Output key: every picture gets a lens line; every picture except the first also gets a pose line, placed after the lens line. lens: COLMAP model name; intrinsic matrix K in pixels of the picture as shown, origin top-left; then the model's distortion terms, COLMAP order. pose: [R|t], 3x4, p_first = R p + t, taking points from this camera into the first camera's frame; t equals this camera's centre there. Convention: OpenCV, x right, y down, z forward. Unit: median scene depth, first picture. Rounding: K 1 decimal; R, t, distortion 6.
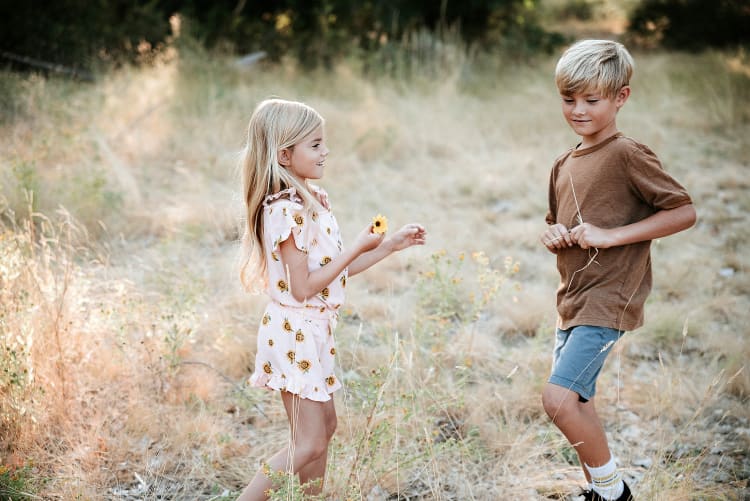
lens RADIAL K [[1391.1, 0, 375.9], [0, 1391.1, 255.6], [0, 0, 1]] dist [0.289605, 0.000000]
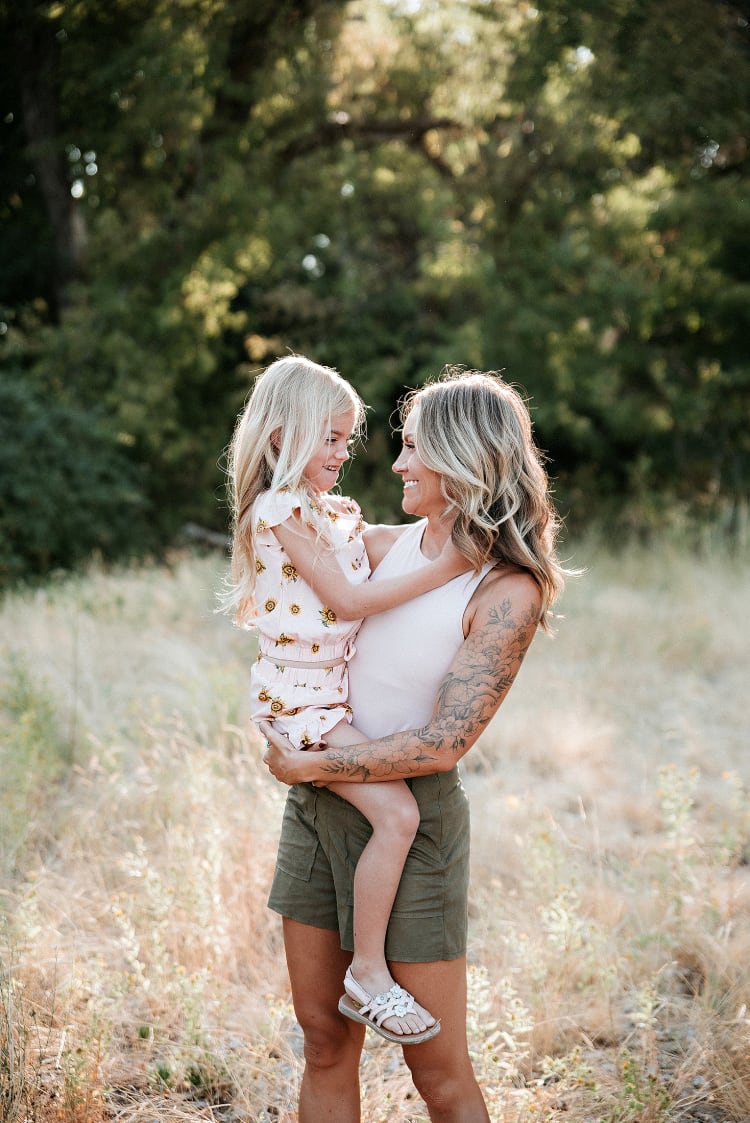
lens RADIAL K [[2082.9, 0, 372.4], [0, 2082.9, 563.0], [0, 0, 1]] dist [0.289605, 0.000000]
pose [[0.984064, -0.010574, -0.177501, 0.022276], [-0.011384, 0.992435, -0.122238, 0.007842], [0.177451, 0.122311, 0.976499, -0.074446]]
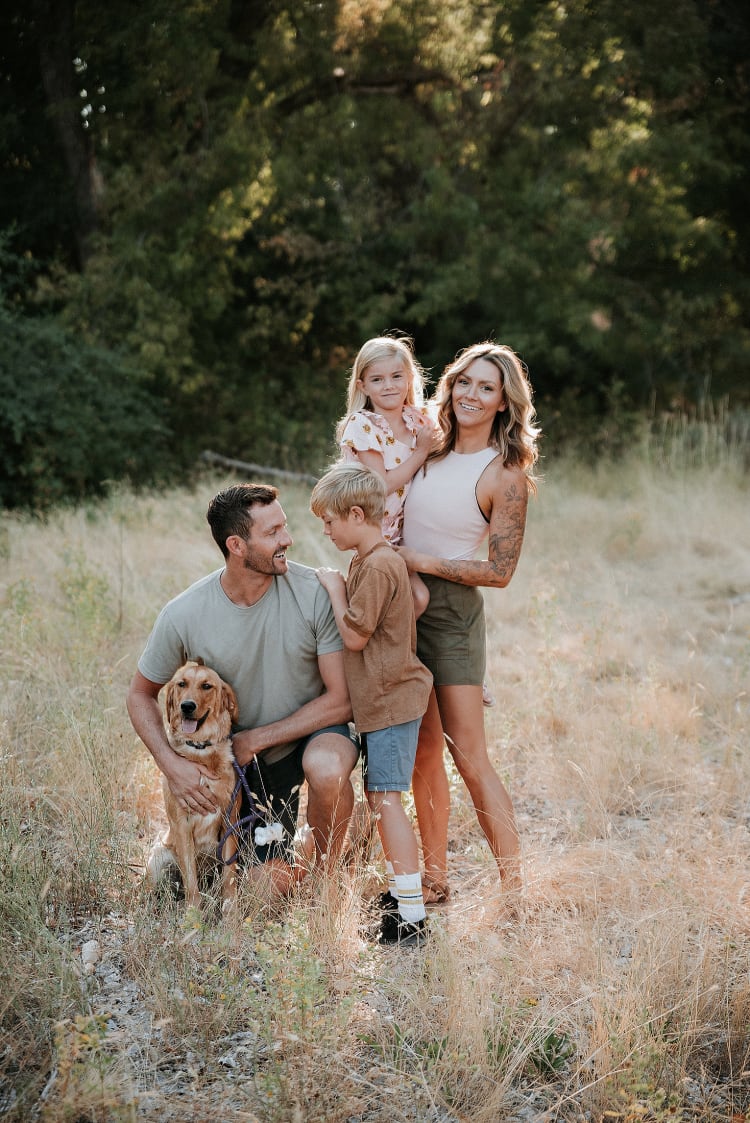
lens RADIAL K [[2082.9, 0, 378.8], [0, 2082.9, 553.2], [0, 0, 1]] dist [0.289605, 0.000000]
pose [[0.982443, -0.029252, -0.184258, 0.059397], [0.012216, 0.995599, -0.092920, 0.031878], [0.186165, 0.089038, 0.978476, -0.208689]]
